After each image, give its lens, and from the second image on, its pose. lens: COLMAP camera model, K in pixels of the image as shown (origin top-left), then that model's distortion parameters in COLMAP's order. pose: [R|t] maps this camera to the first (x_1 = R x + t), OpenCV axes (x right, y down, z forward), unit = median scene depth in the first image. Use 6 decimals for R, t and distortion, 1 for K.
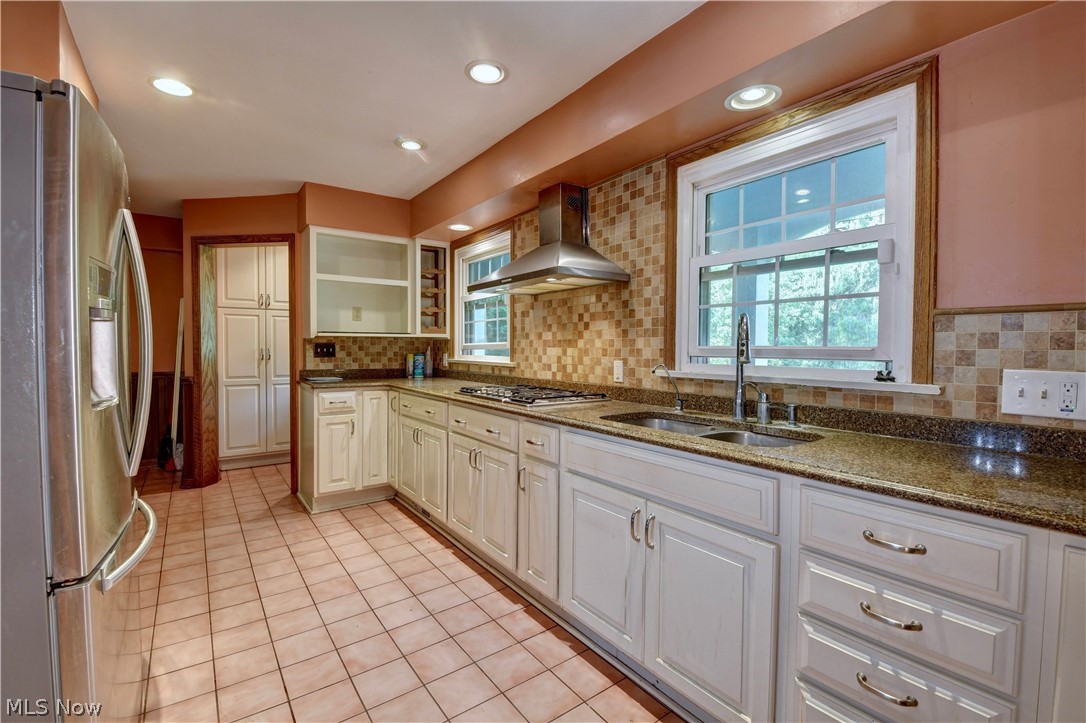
lens RADIAL K [[478.1, 0, 547.9], [0, 478.1, 361.3], [0, 0, 1]] dist [0.003404, -0.013245]
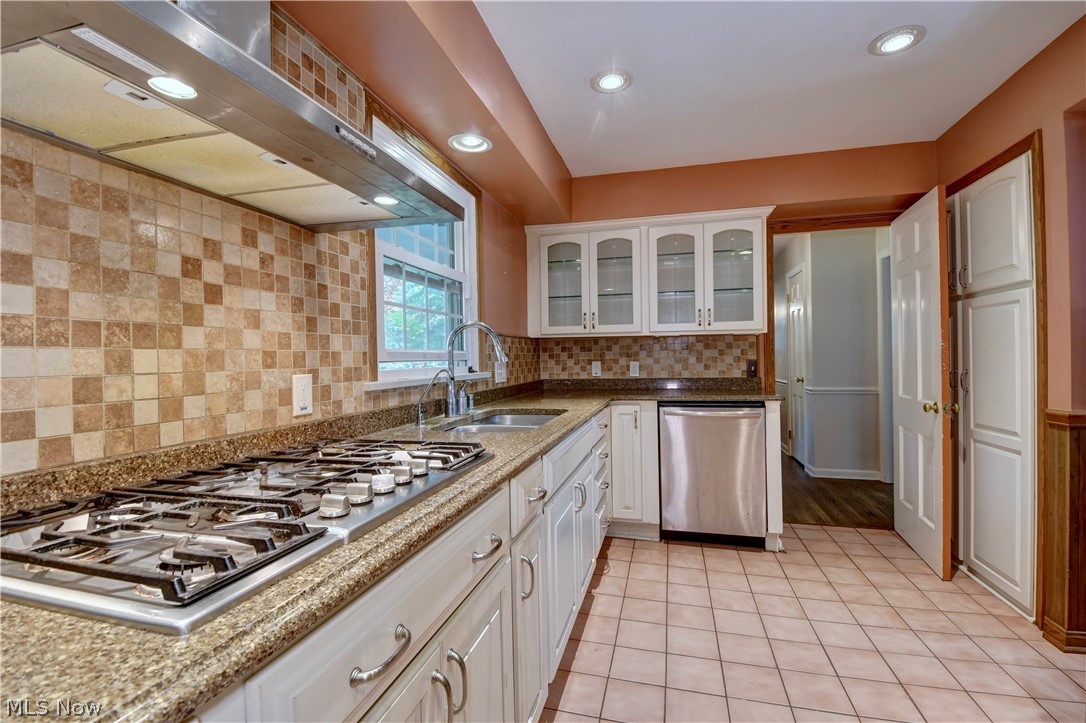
lens RADIAL K [[478.1, 0, 547.9], [0, 478.1, 358.8], [0, 0, 1]] dist [0.003404, -0.013245]
pose [[-0.628659, 0.002666, 0.777677, -0.359840], [0.034868, 0.999085, 0.024762, -0.018586], [-0.776899, 0.042683, -0.628176, 0.930584]]
